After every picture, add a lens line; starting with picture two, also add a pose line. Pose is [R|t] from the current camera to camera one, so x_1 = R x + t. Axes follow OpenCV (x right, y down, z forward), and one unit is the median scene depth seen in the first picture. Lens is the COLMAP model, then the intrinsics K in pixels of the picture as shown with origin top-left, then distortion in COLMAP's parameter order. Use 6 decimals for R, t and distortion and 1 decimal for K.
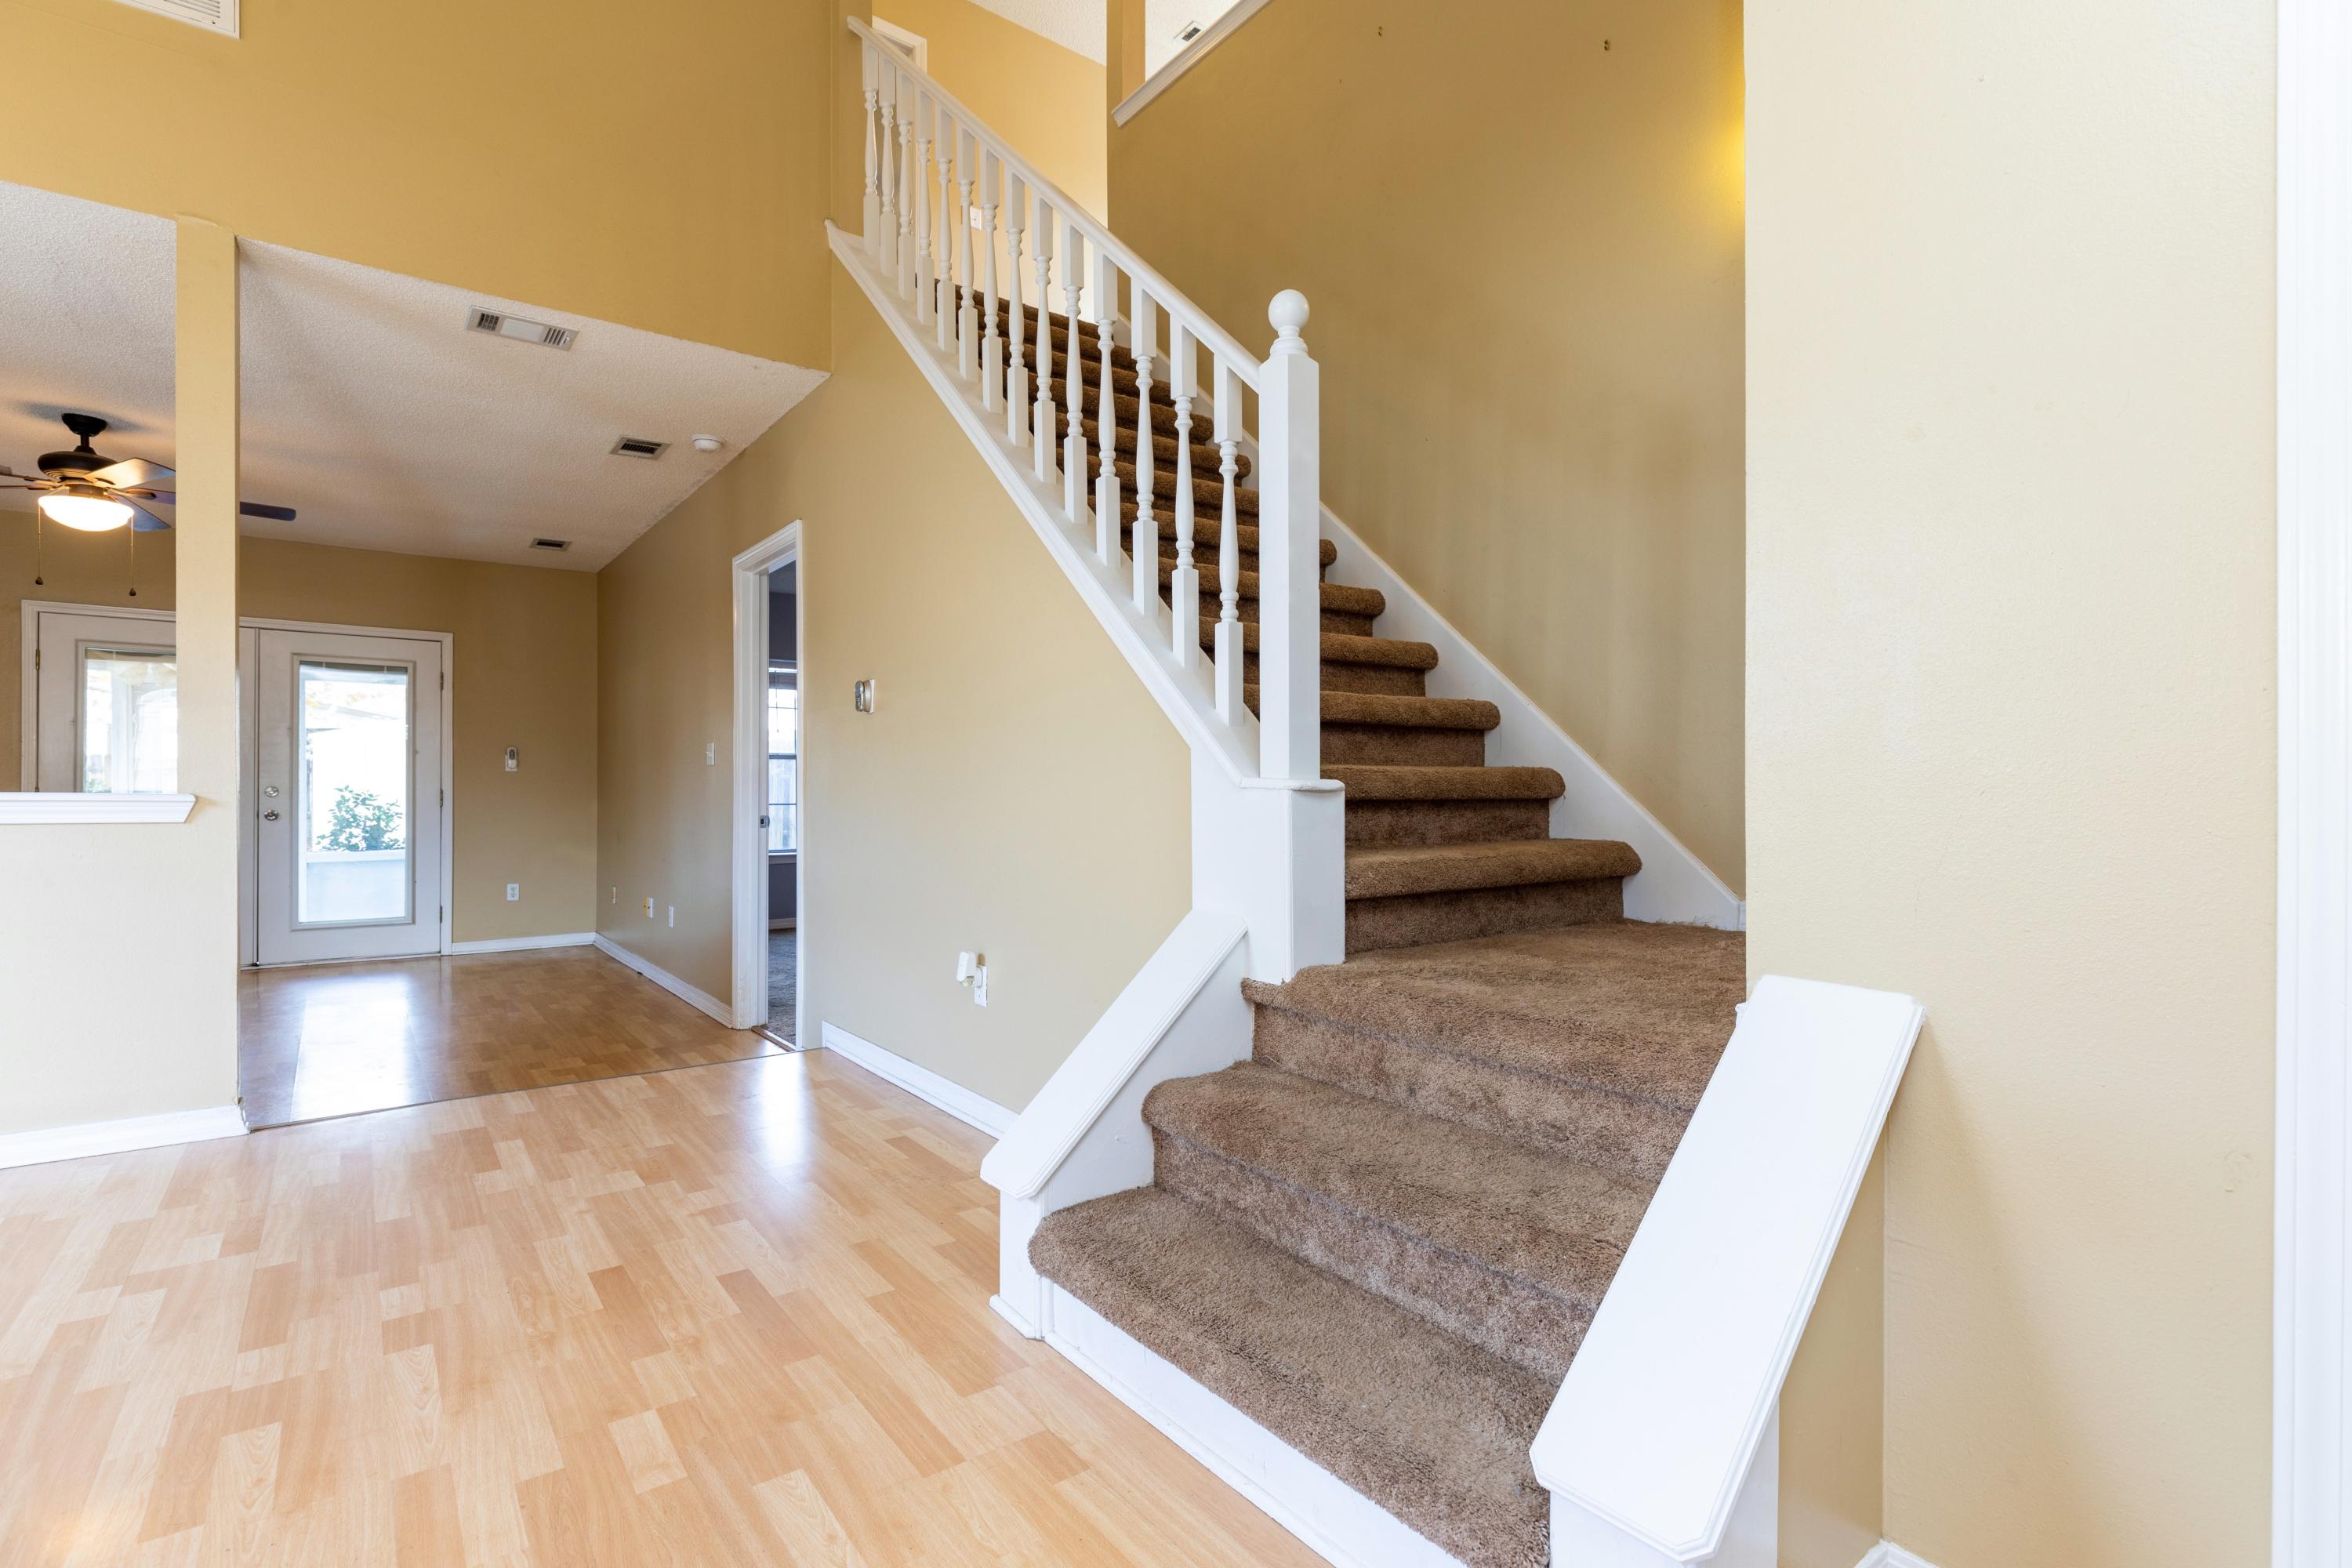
lens RADIAL K [[1098.9, 0, 1185.1], [0, 1098.9, 797.4], [0, 0, 1]] dist [-0.001283, -0.000345]
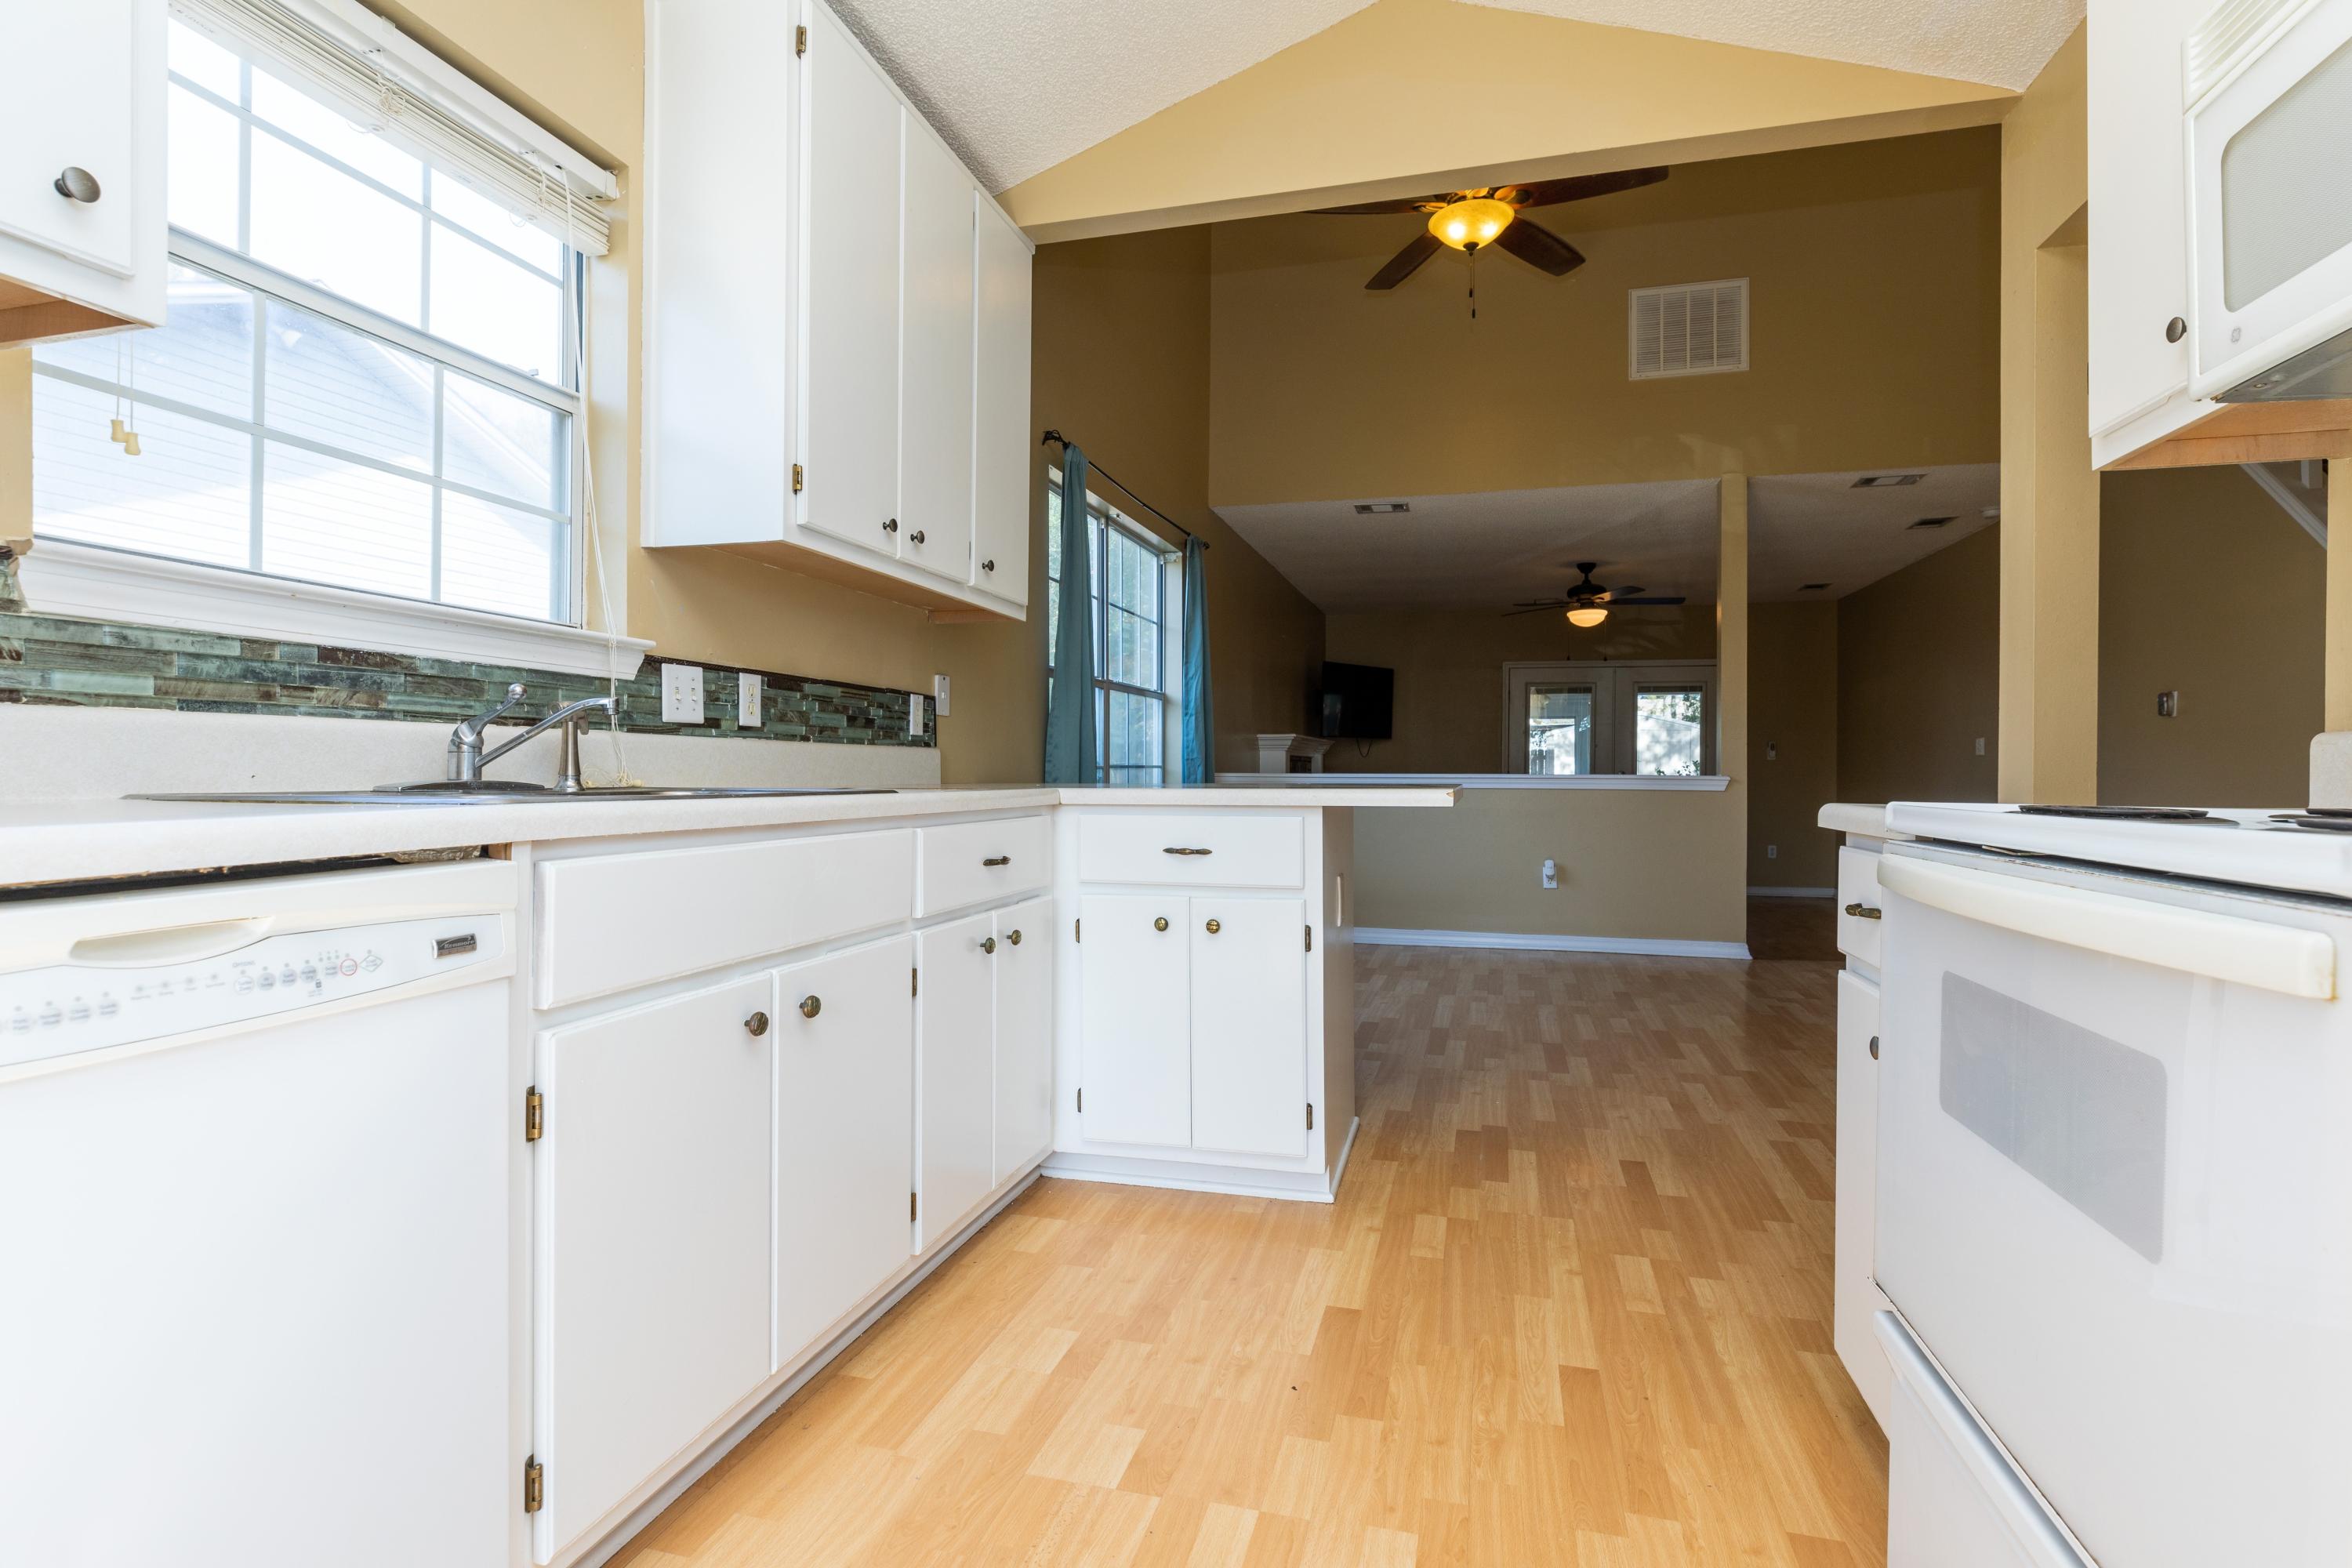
lens RADIAL K [[1134.1, 0, 1216.2], [0, 1134.1, 775.8], [0, 0, 1]] dist [-0.003962, -0.000660]
pose [[0.622372, -0.000029, -0.782722, 0.068439], [-0.004607, 0.999983, -0.003700, 0.006577], [0.782708, 0.005909, 0.622361, -0.777545]]
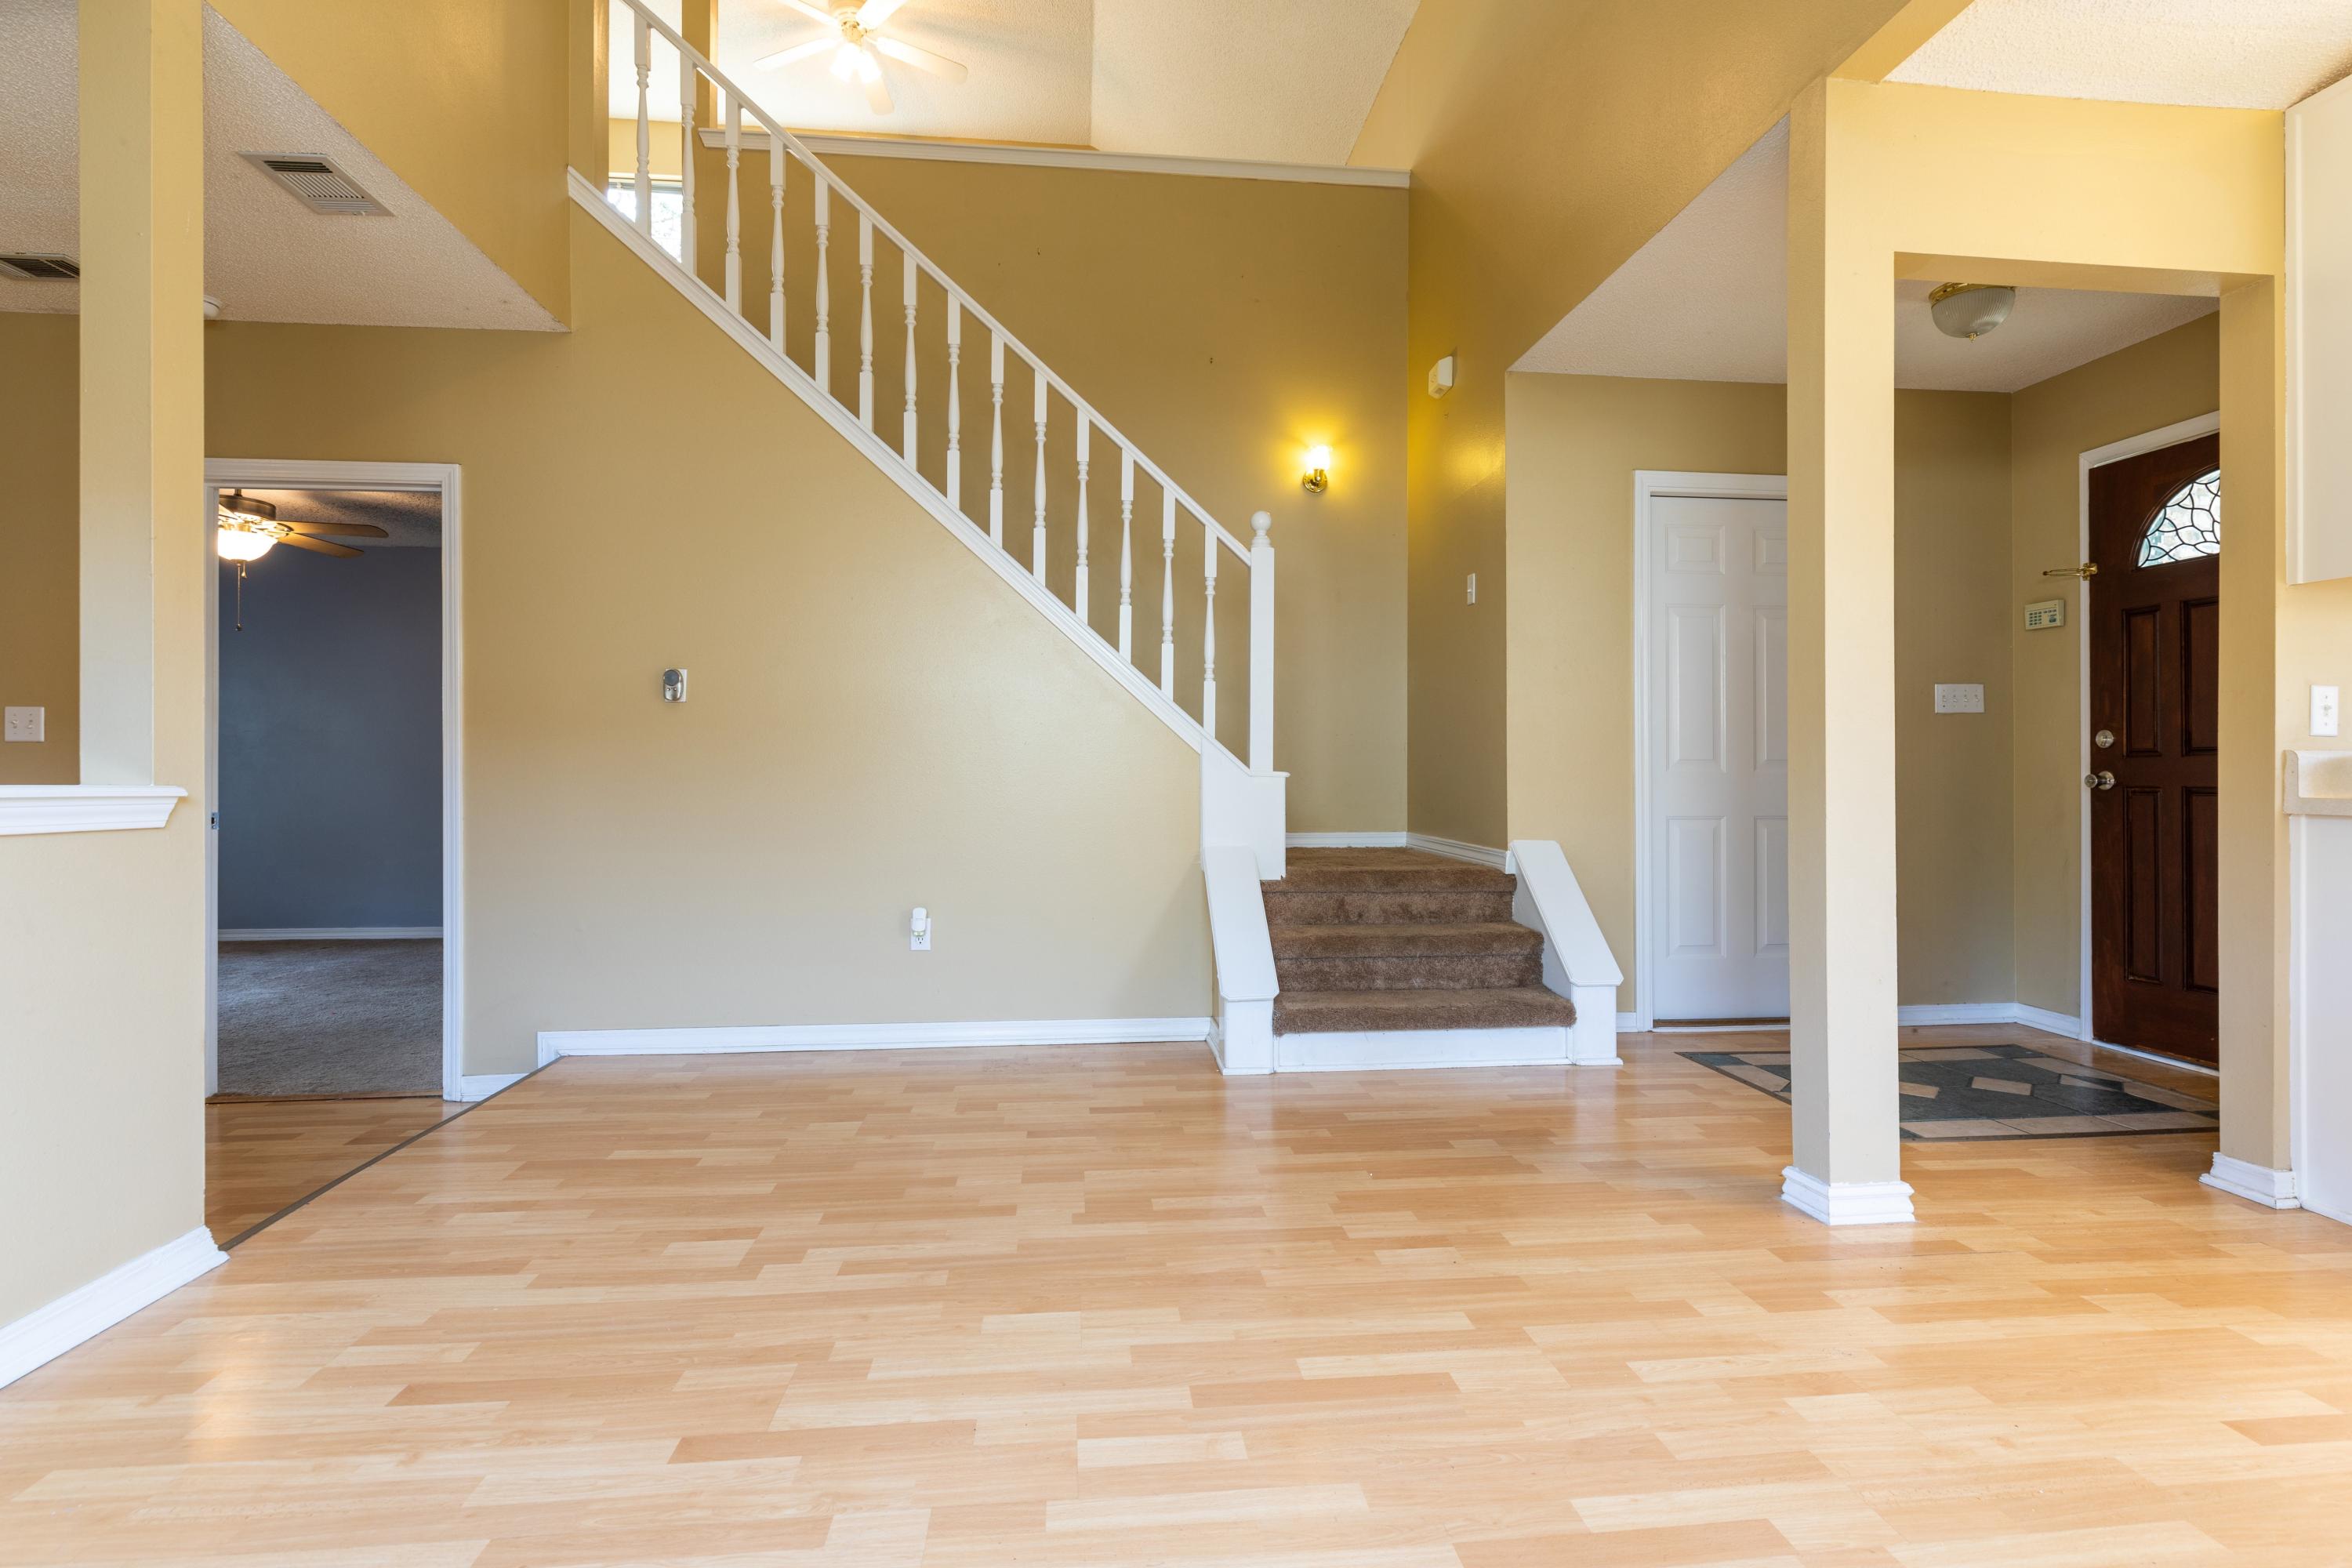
lens RADIAL K [[1111.8, 0, 1184.3], [0, 1111.8, 785.2], [0, 0, 1]] dist [-0.005287, -0.000652]
pose [[0.526862, -0.009044, 0.849902, -0.983087], [0.010065, 0.999940, 0.004402, -0.000337], [-0.849891, 0.006235, 0.526922, 0.075073]]
